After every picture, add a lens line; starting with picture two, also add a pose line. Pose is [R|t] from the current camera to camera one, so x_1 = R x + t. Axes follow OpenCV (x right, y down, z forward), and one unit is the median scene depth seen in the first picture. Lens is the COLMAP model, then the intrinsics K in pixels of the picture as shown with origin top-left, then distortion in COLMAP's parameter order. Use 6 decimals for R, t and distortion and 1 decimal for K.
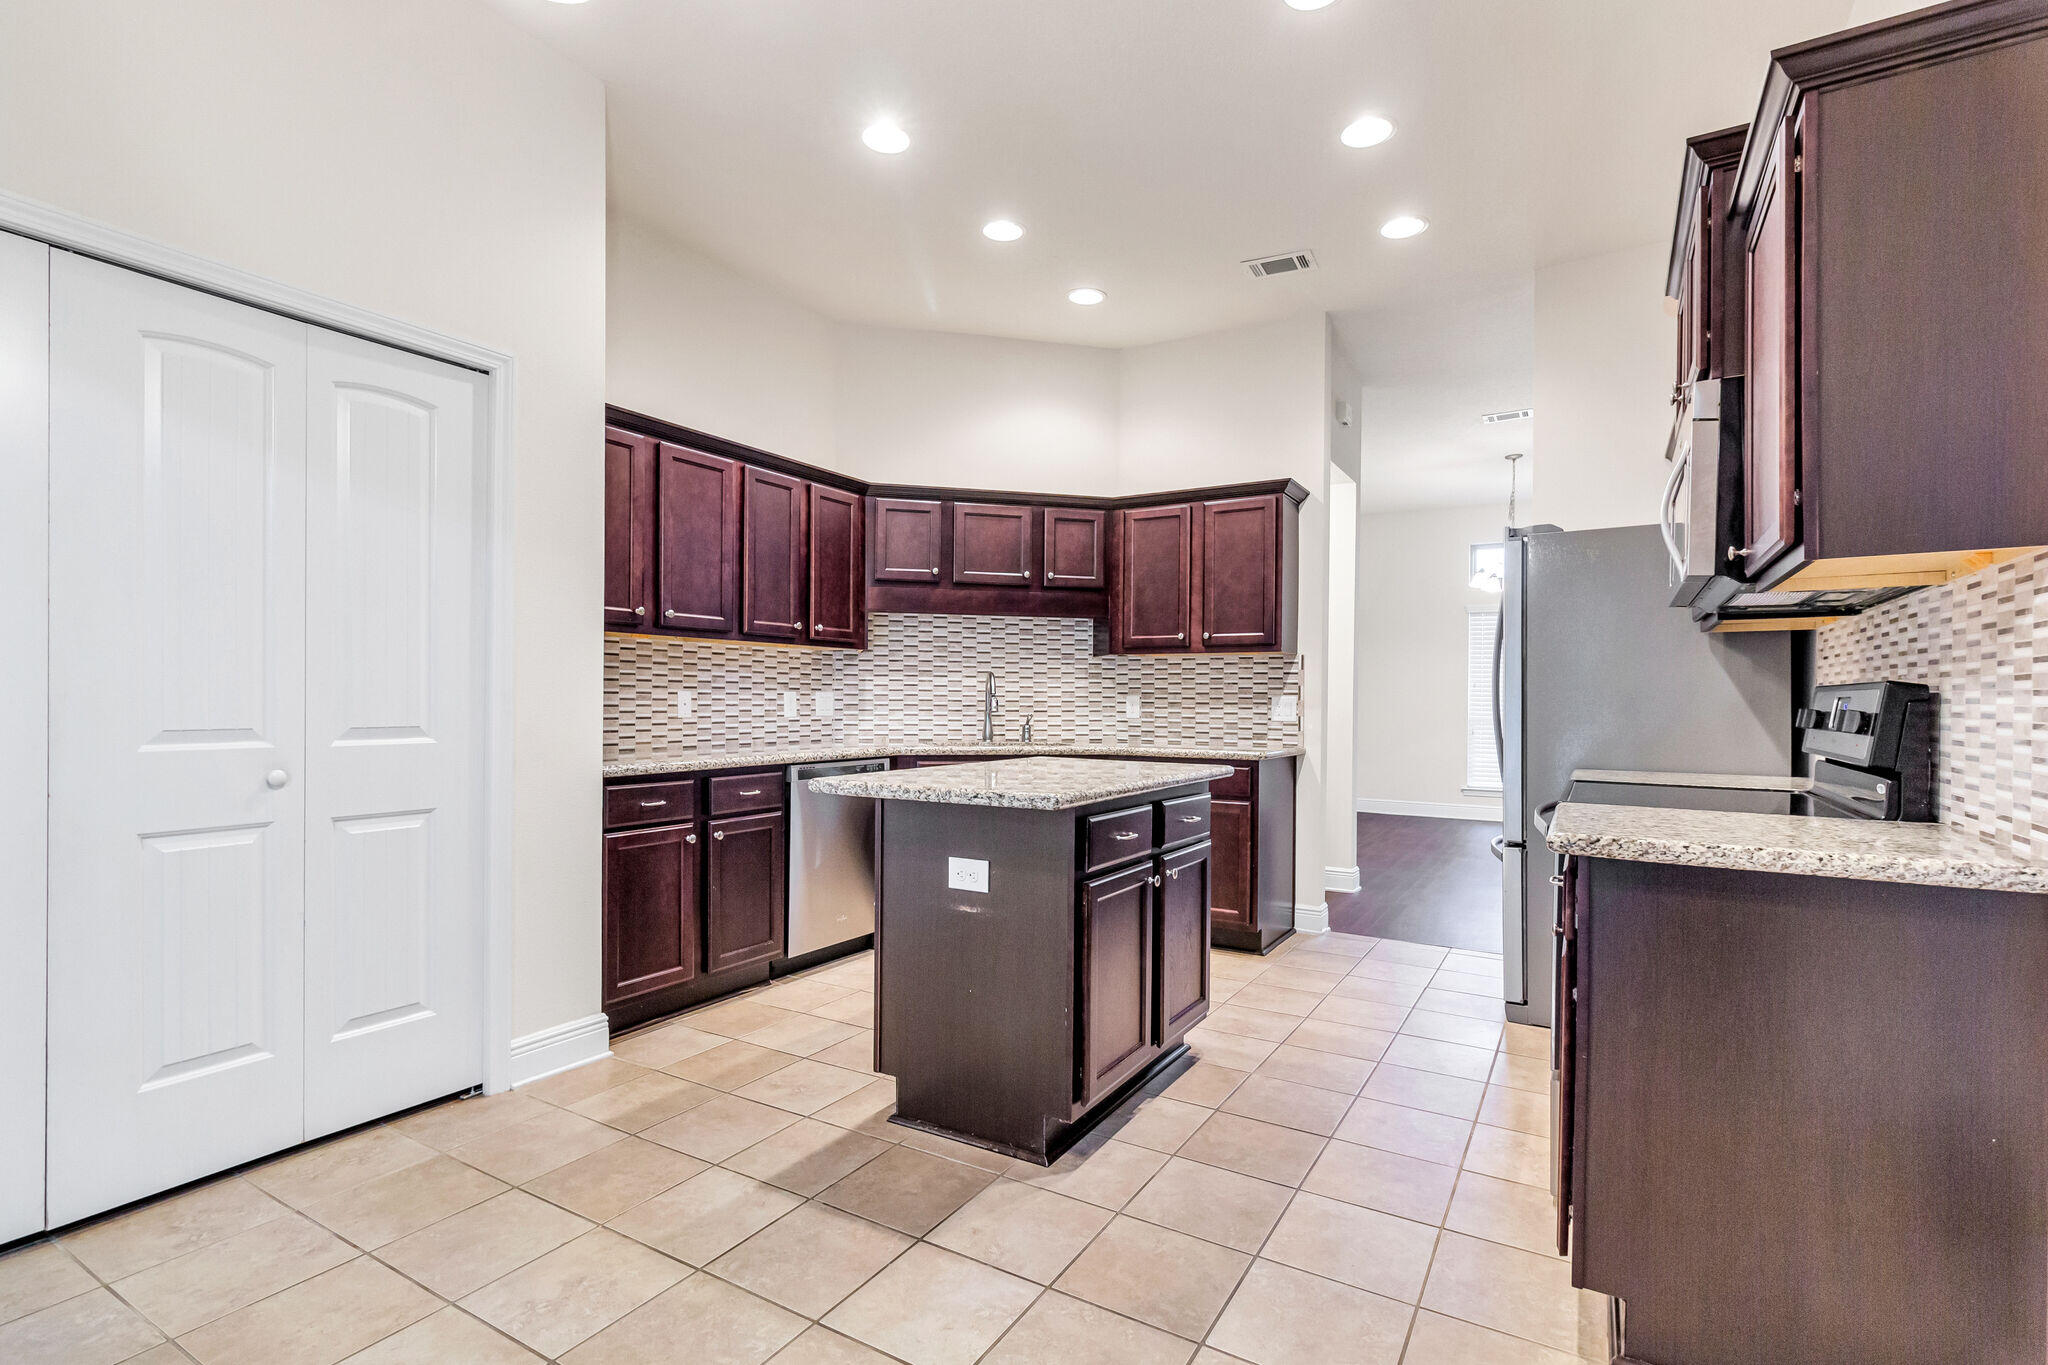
lens RADIAL K [[971.5, 0, 1026.7], [0, 971.5, 700.0], [0, 0, 1]] dist [0.000675, 0.000301]
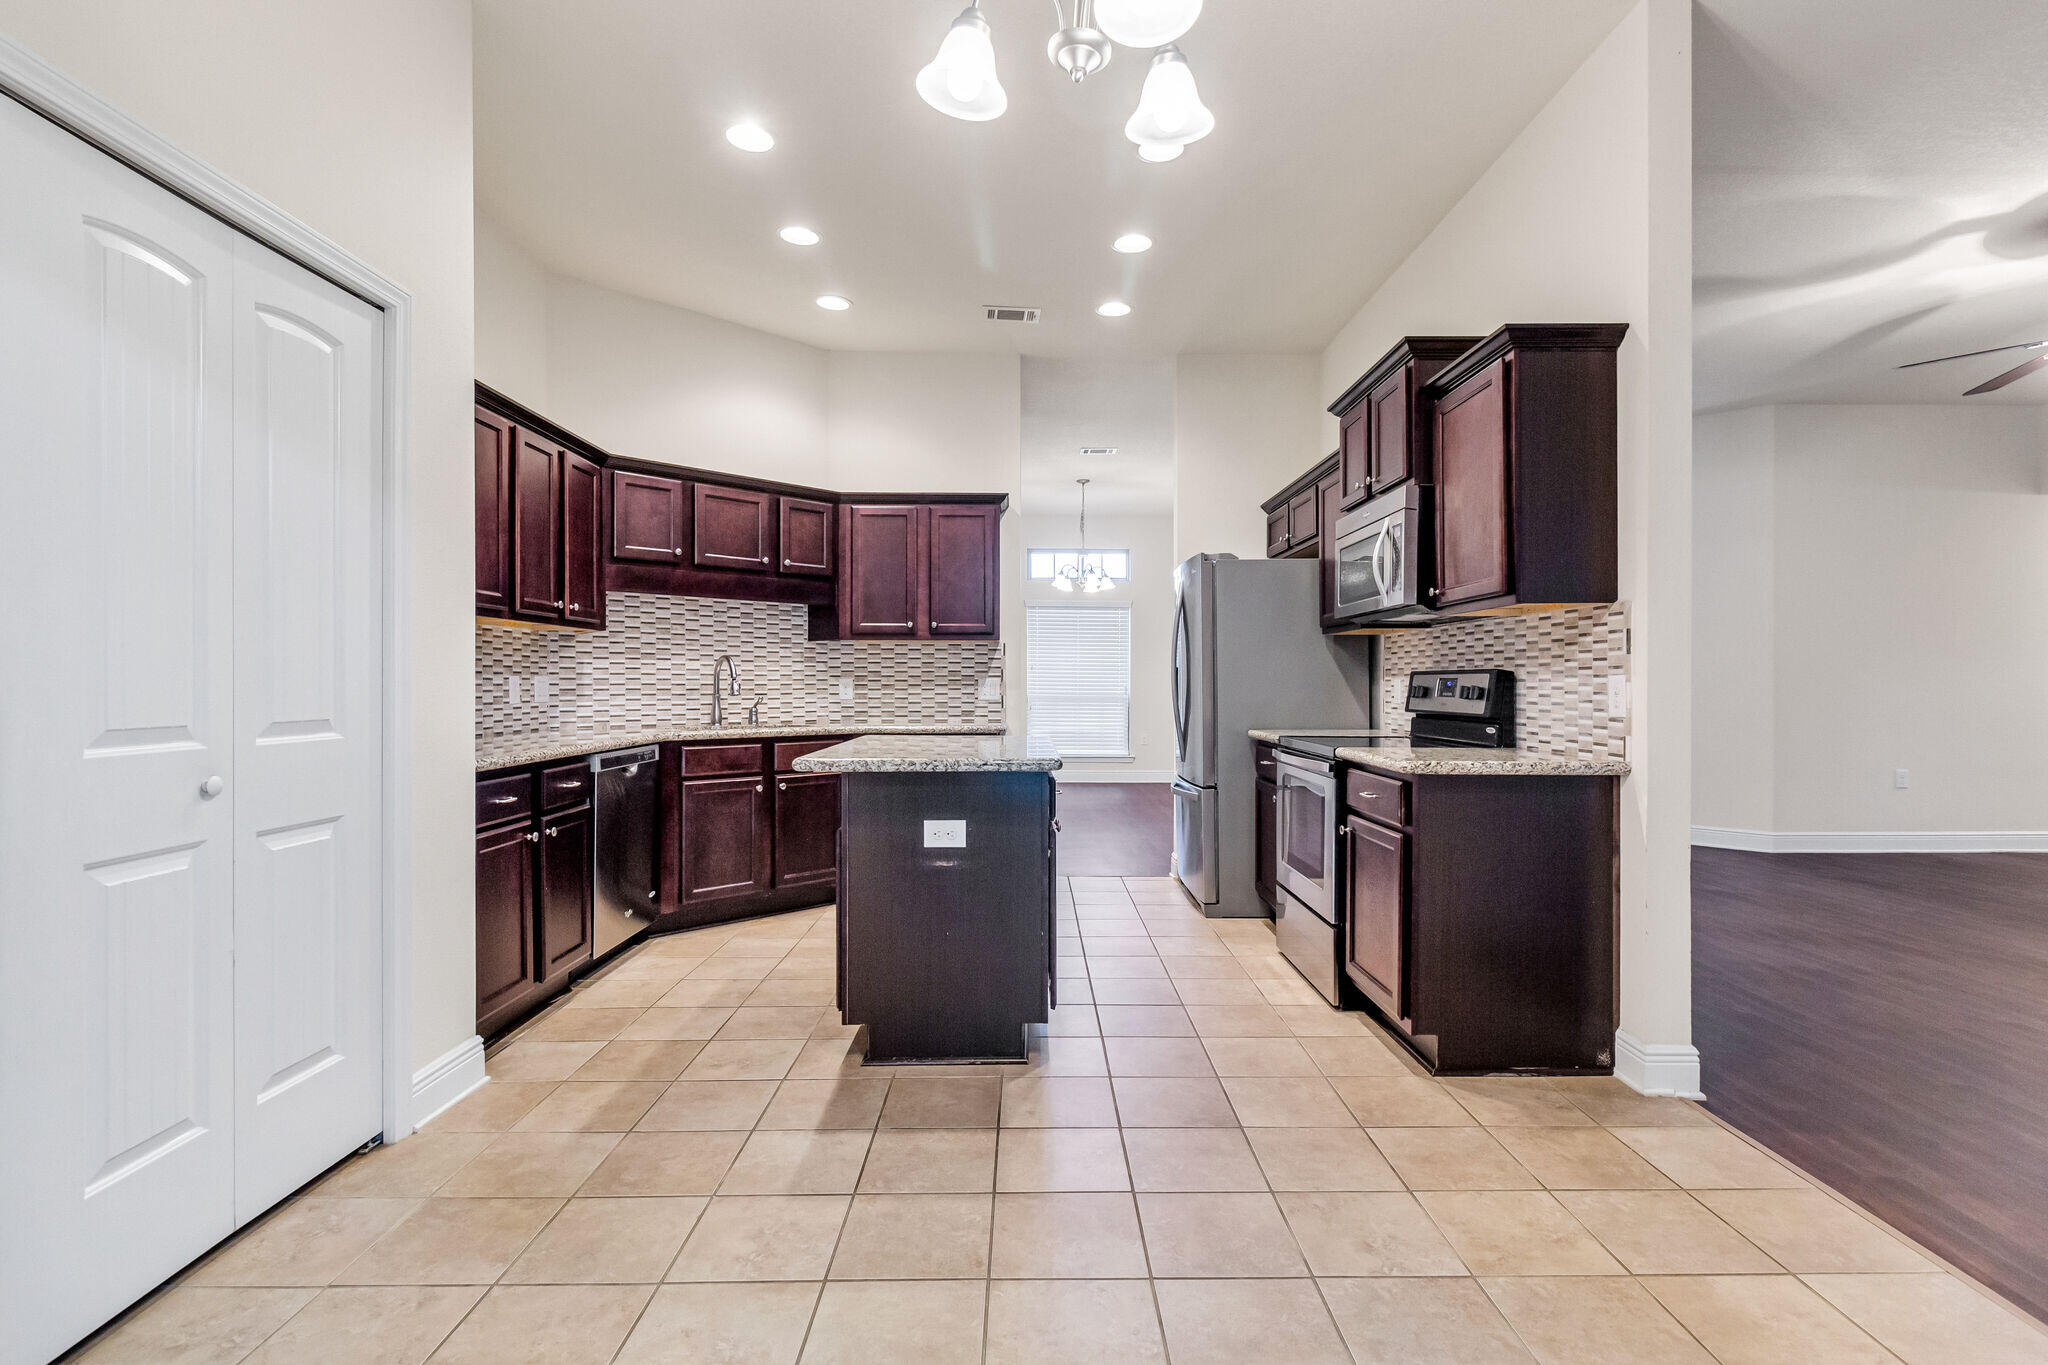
lens RADIAL K [[976.6, 0, 1052.3], [0, 976.6, 681.0], [0, 0, 1]] dist [-0.001080, -0.000015]
pose [[0.846965, -0.005735, 0.531618, -0.342621], [0.005881, 0.999982, 0.001418, -0.002363], [-0.531617, 0.001926, 0.846983, -0.034262]]
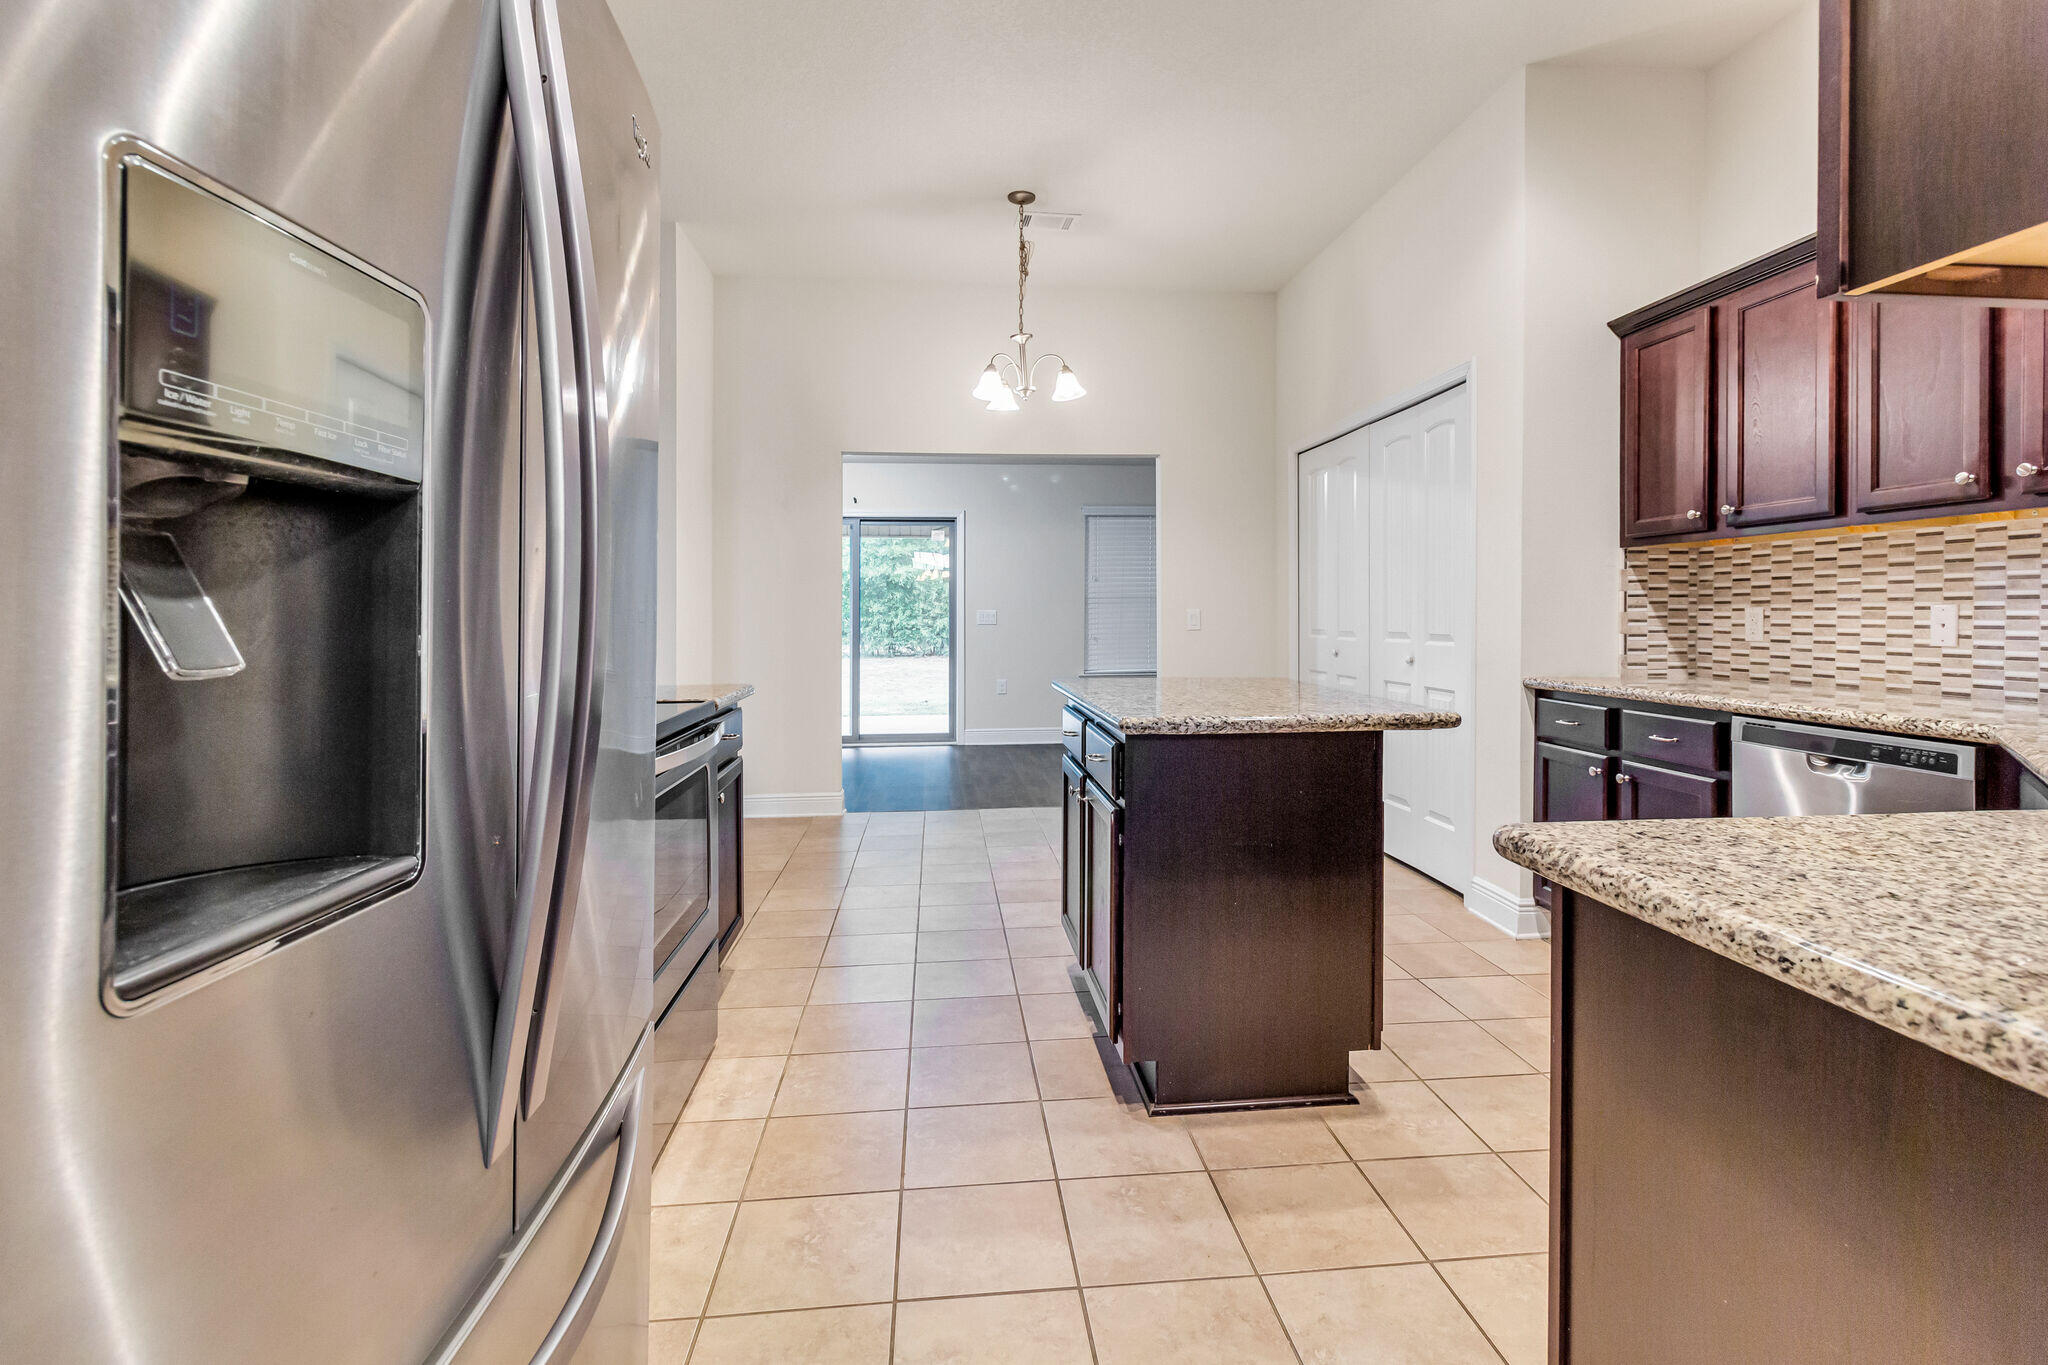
lens RADIAL K [[1006.8, 0, 1056.8], [0, 1006.8, 632.4], [0, 0, 1]] dist [-0.001195, -0.000207]
pose [[-0.794196, 0.007031, -0.607621, 0.504439], [-0.003369, 0.999867, 0.015973, 0.000490], [0.607652, 0.014733, -0.794067, 1.171128]]
